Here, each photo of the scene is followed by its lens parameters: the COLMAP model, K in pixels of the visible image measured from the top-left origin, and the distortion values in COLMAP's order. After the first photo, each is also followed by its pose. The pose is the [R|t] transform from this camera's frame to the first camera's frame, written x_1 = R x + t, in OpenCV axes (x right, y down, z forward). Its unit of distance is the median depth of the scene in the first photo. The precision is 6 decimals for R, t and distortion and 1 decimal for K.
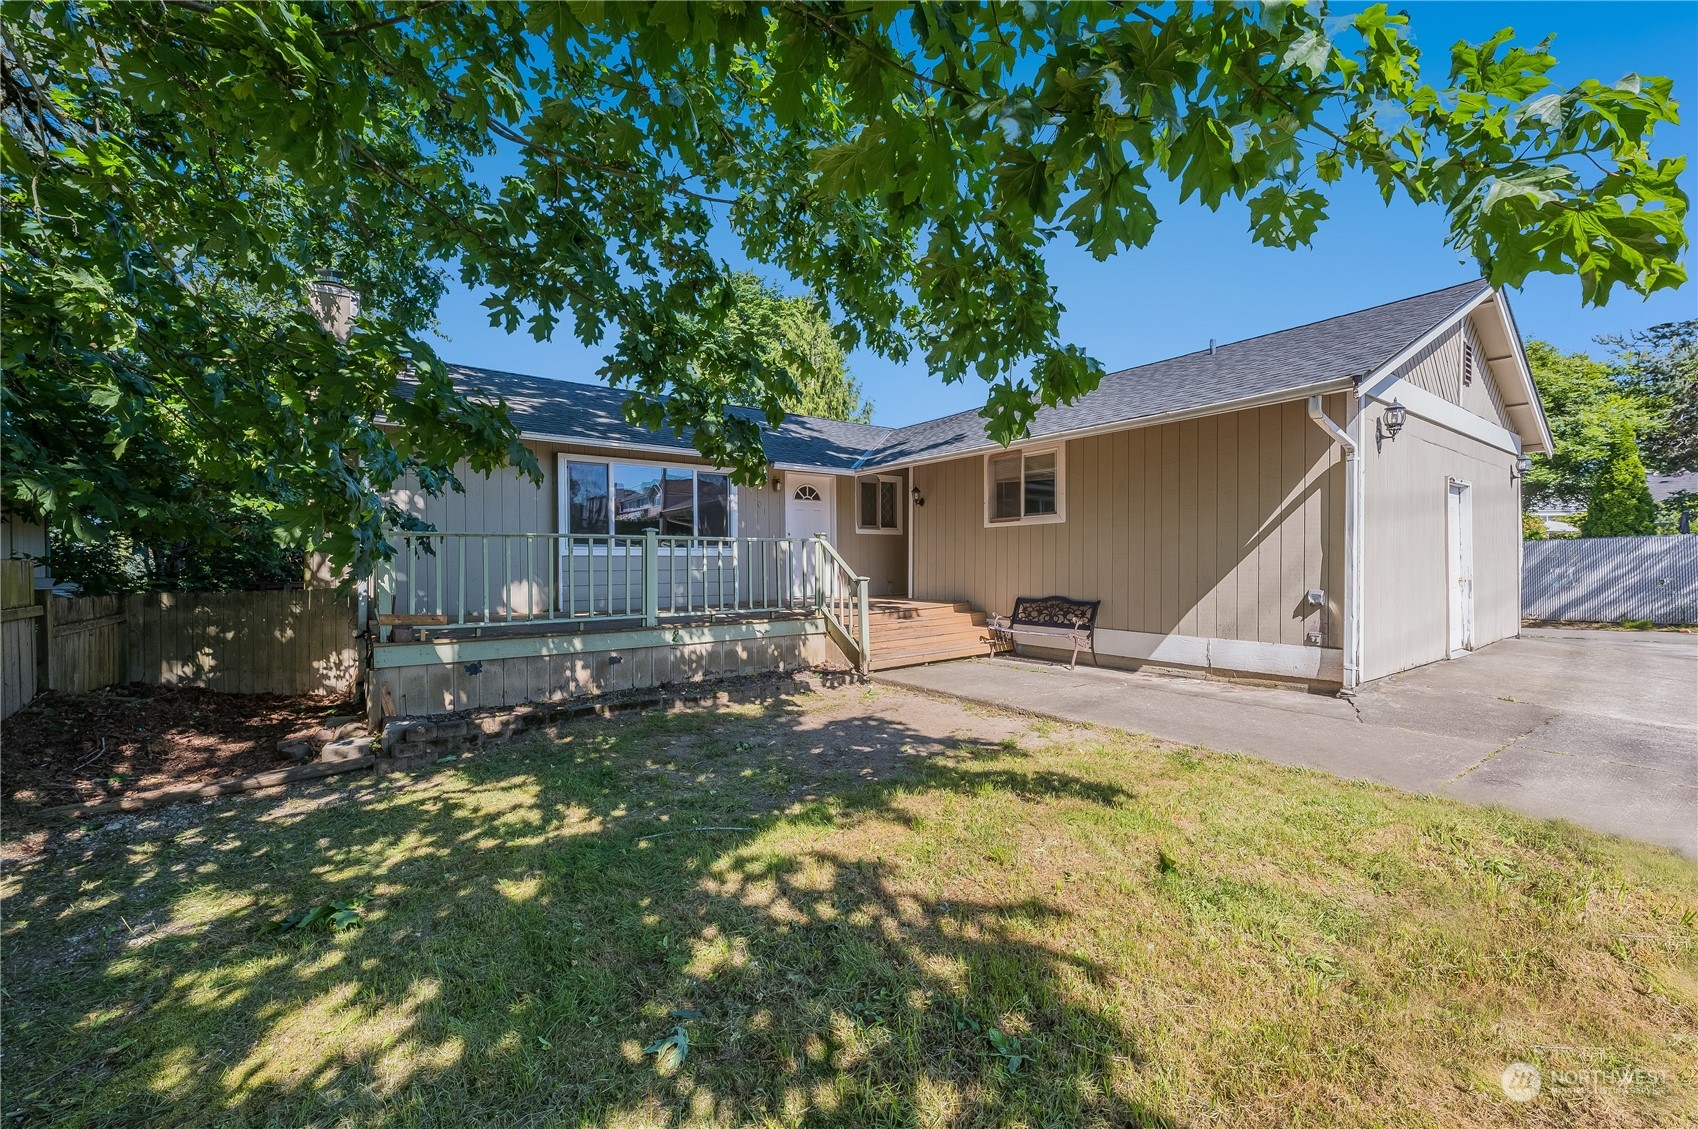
lens RADIAL K [[680.5, 0, 852.1], [0, 680.5, 563.4], [0, 0, 1]] dist [0.001040, -0.000076]
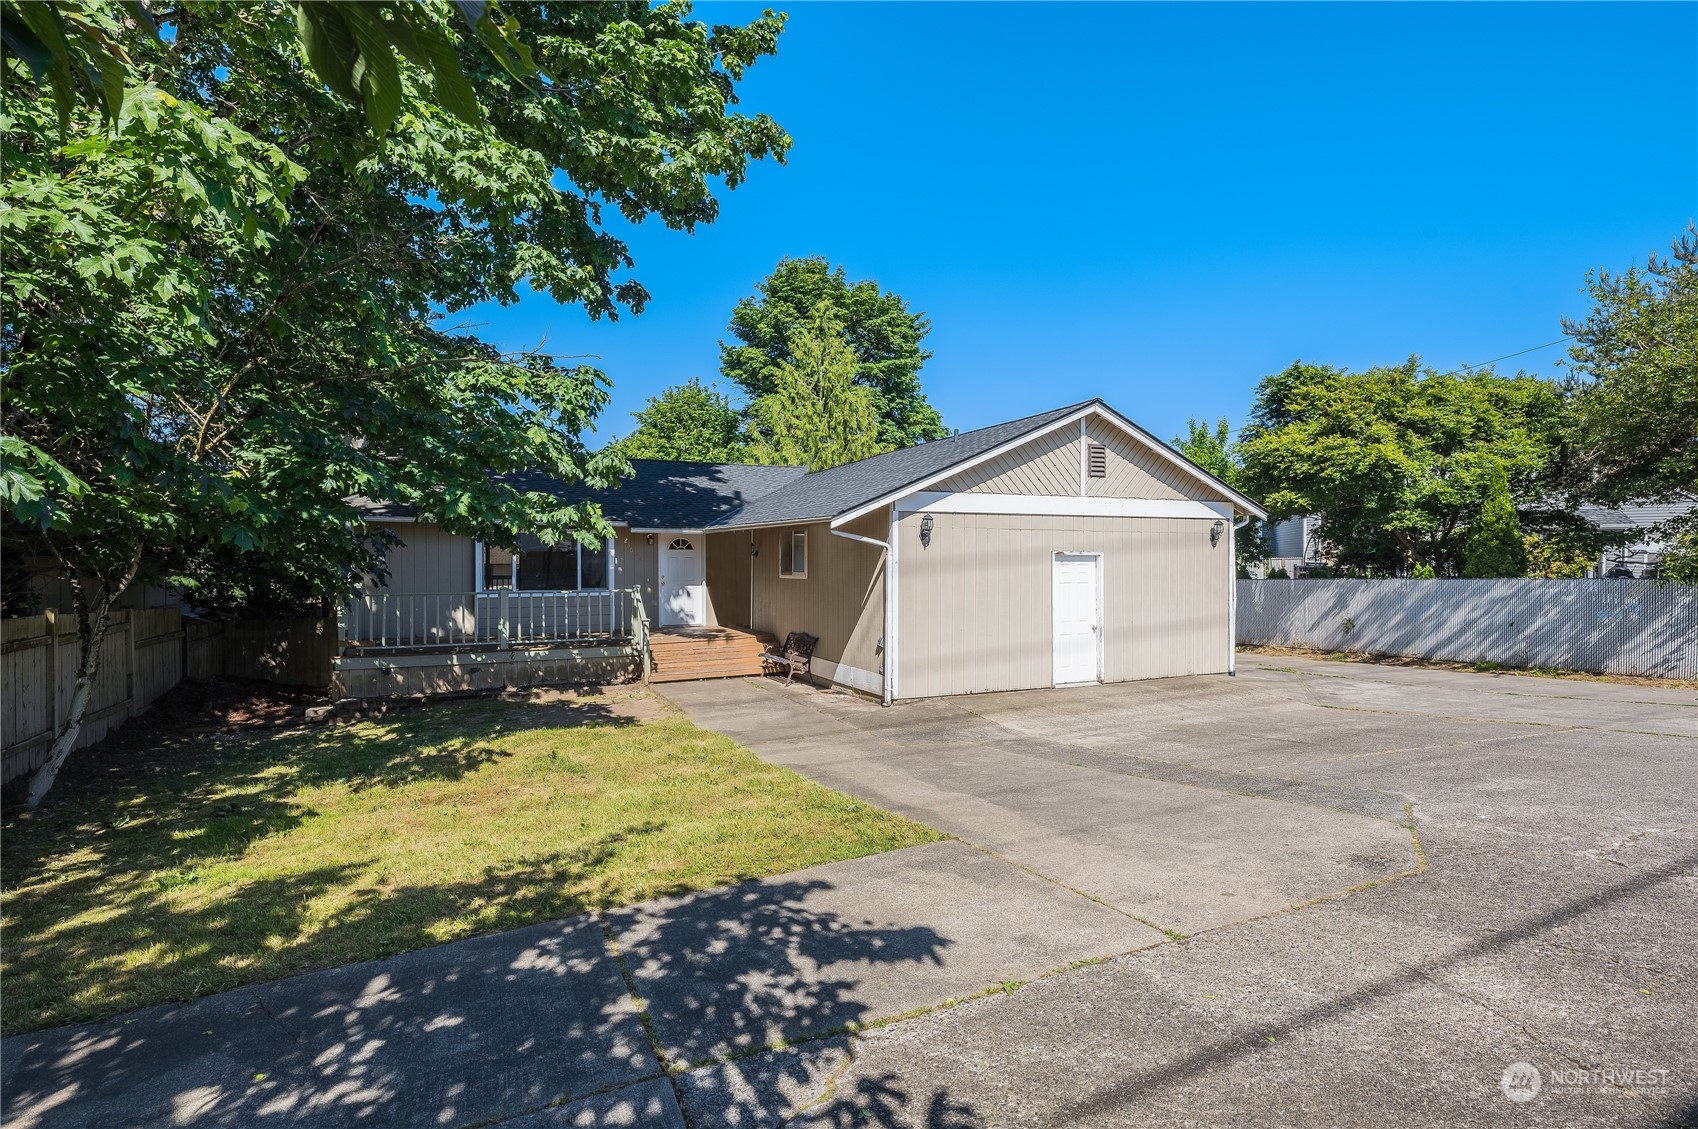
lens RADIAL K [[834.9, 0, 850.4], [0, 834.9, 559.9], [0, 0, 1]] dist [0.002374, 0.000208]
pose [[0.981679, 0.004594, -0.190486, 0.541351], [-0.005316, 0.999980, -0.003282, -0.070256], [0.190468, 0.004235, 0.981684, -0.471032]]
